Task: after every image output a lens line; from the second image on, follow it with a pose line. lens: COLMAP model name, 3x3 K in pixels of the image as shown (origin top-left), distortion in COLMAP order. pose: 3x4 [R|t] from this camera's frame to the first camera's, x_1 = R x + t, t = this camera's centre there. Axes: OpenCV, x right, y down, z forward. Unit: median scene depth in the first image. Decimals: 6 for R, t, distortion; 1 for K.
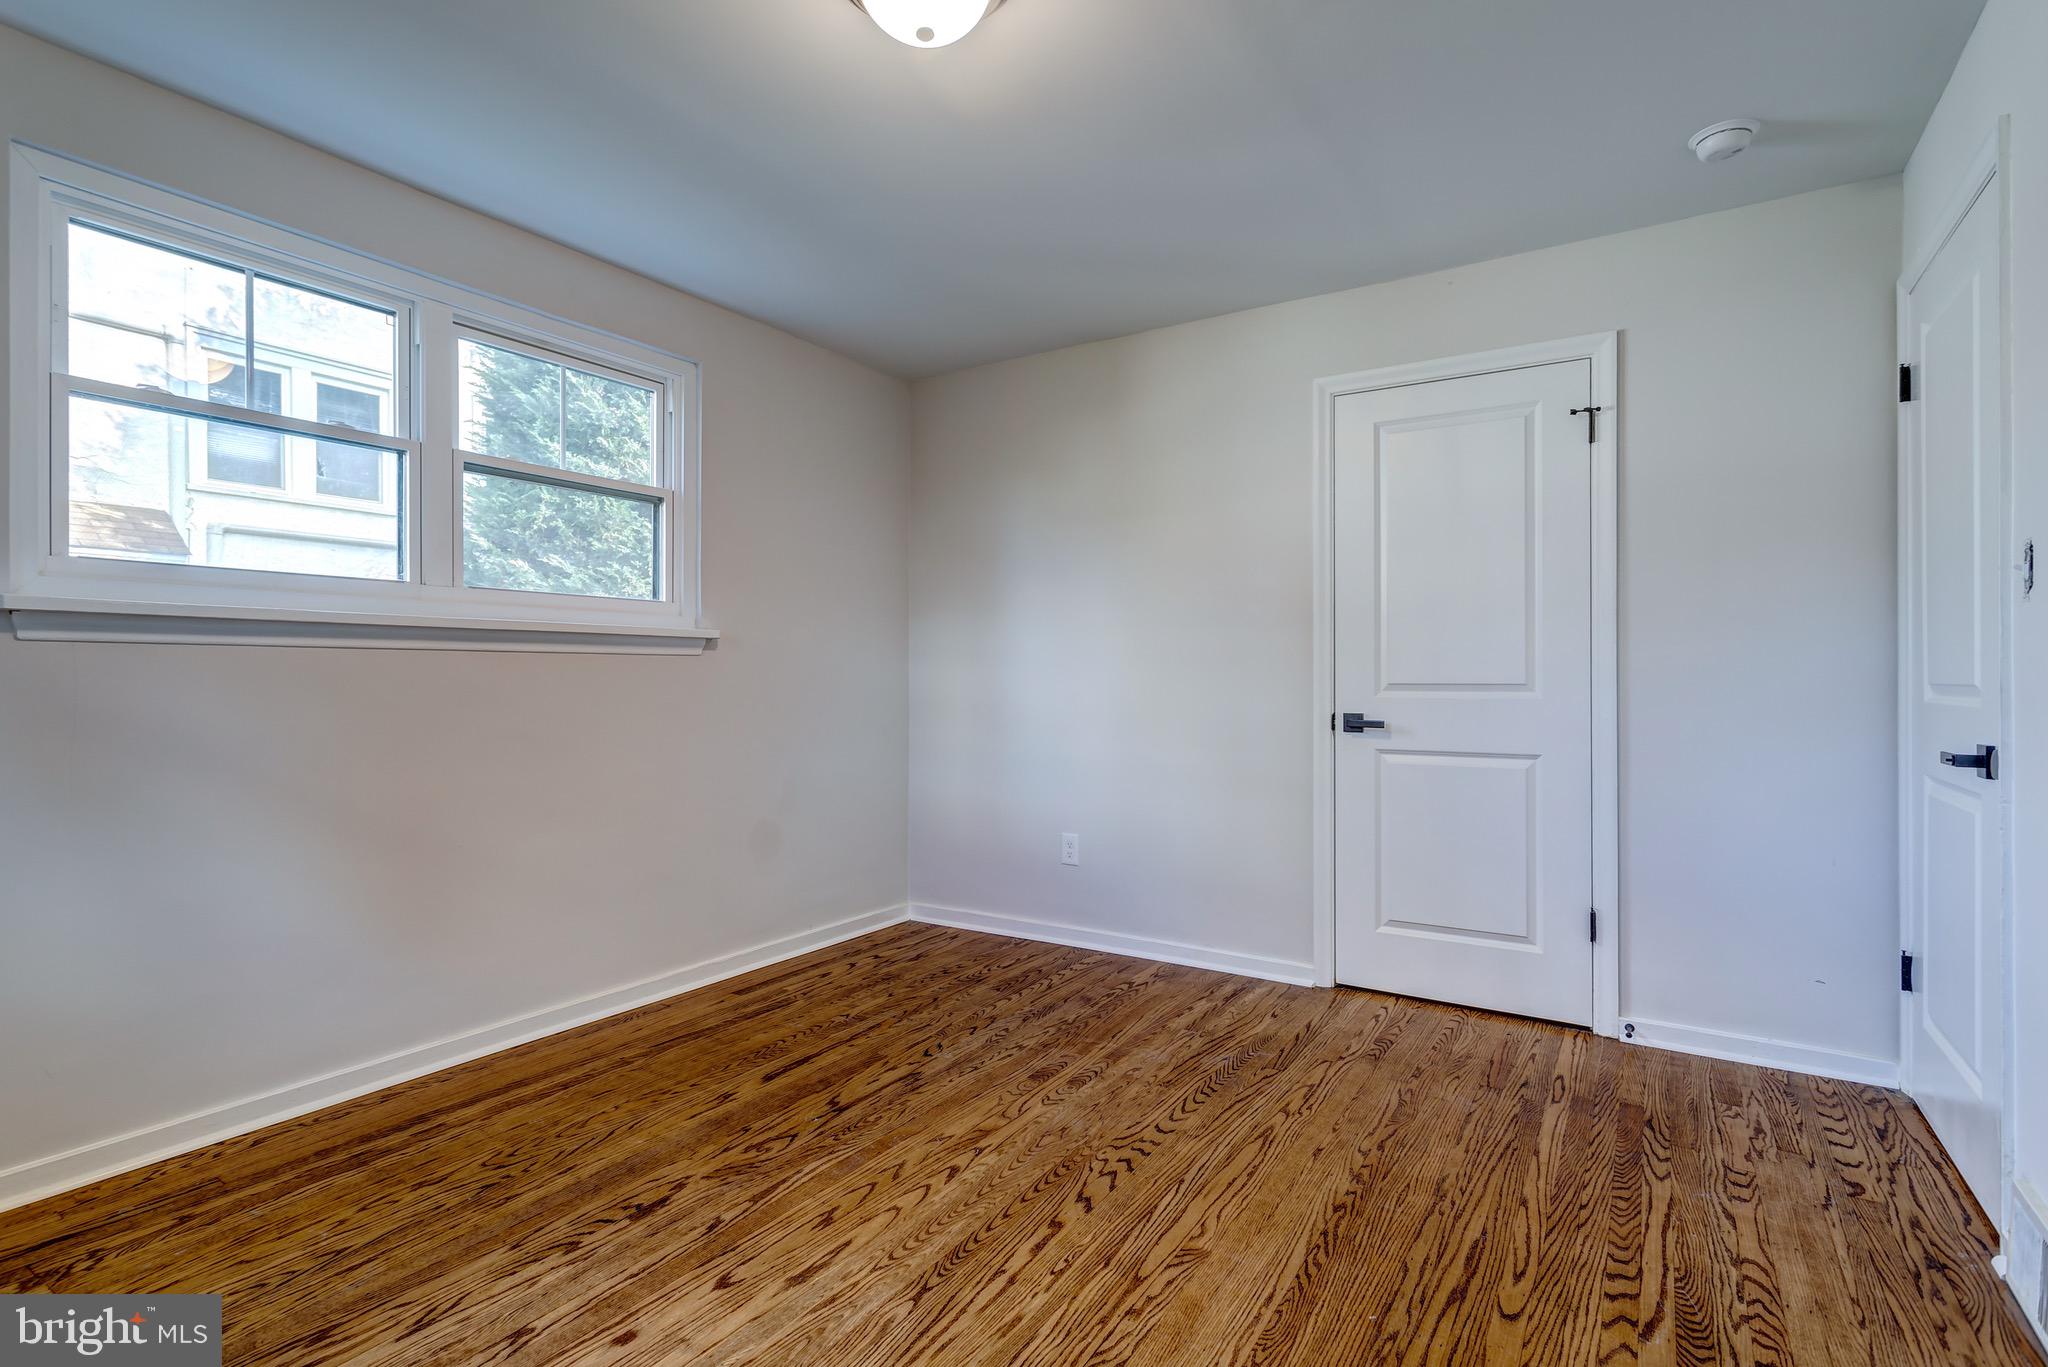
lens RADIAL K [[989.3, 0, 1010.3], [0, 989.3, 681.3], [0, 0, 1]] dist [0.001245, 0.001453]
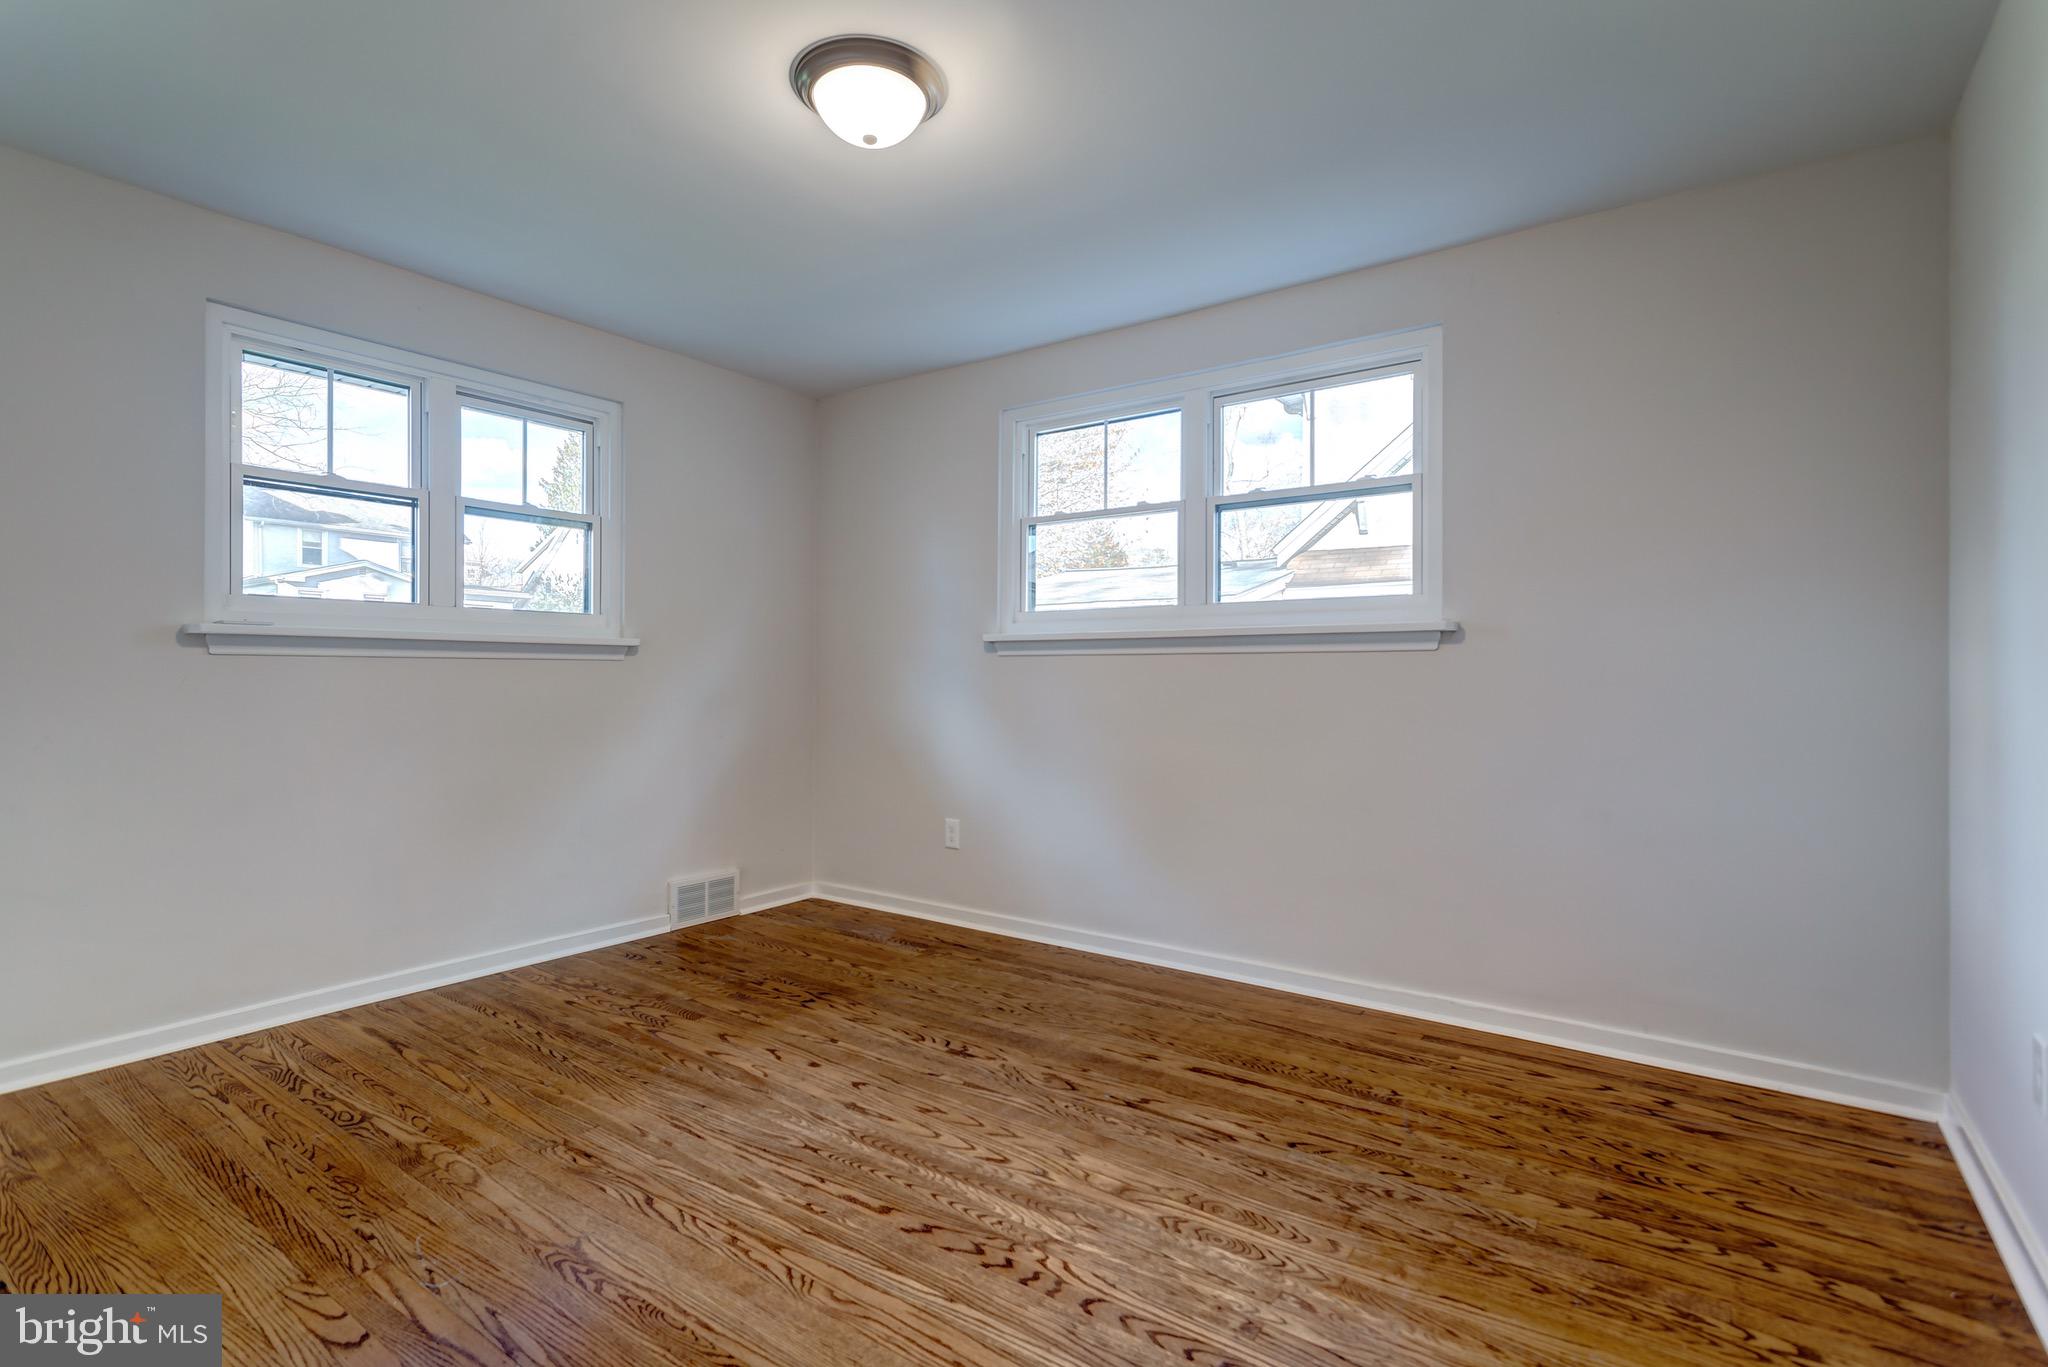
lens RADIAL K [[989.3, 0, 1010.3], [0, 989.3, 681.3], [0, 0, 1]] dist [0.001245, 0.001453]
pose [[-0.058208, 0.005454, -0.998290, 0.717848], [-0.008021, 0.999950, 0.005930, 0.003320], [0.998272, 0.008352, -0.058162, 0.815357]]
